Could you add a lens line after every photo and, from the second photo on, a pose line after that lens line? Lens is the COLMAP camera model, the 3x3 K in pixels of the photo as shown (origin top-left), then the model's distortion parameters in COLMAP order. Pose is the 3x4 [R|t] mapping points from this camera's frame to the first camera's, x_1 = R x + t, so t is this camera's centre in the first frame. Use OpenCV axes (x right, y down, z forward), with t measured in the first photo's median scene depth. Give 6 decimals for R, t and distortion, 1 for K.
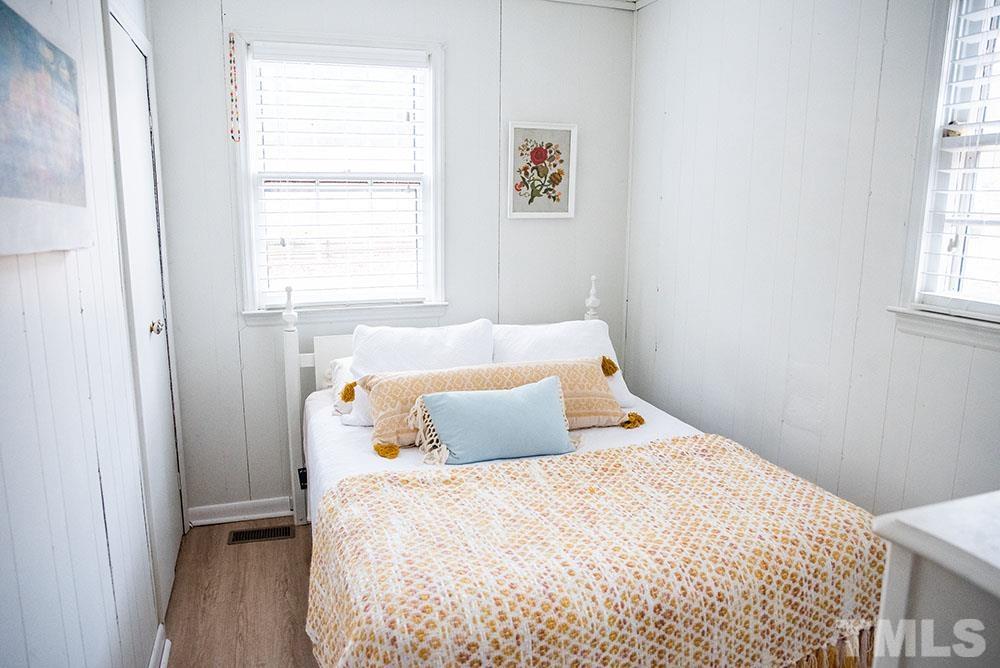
lens RADIAL K [[708.1, 0, 500.0], [0, 708.1, 334.0], [0, 0, 1]] dist [-0.120021, 0.095883]
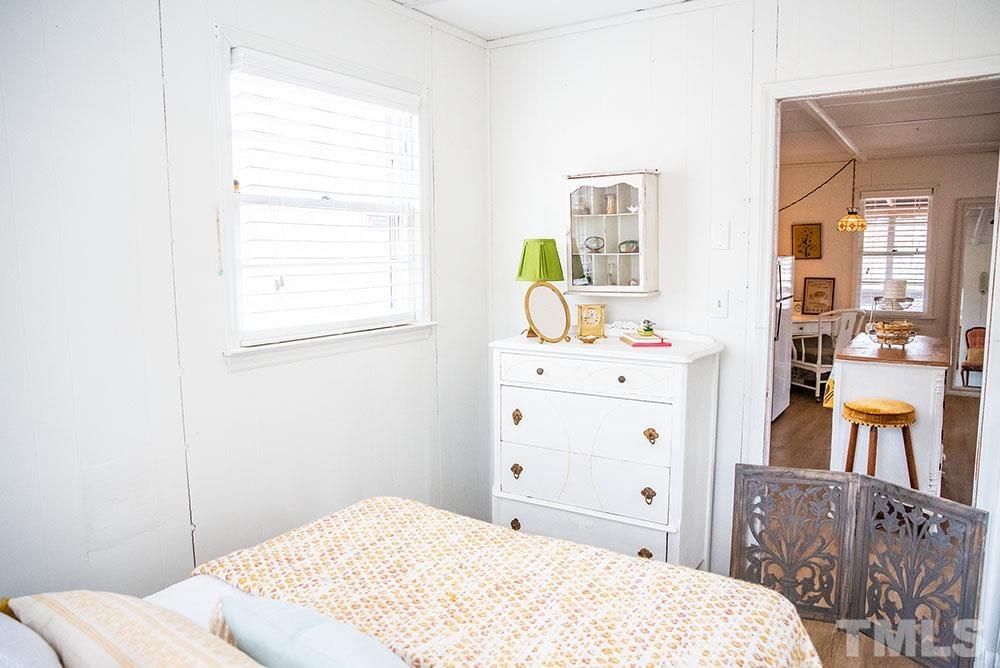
lens RADIAL K [[708.1, 0, 500.0], [0, 708.1, 334.0], [0, 0, 1]] dist [-0.120021, 0.095883]
pose [[-0.612650, -0.102160, 0.783724, -0.523878], [0.149755, 0.958643, 0.242026, -0.271323], [-0.776037, 0.265644, -0.572014, 1.355056]]
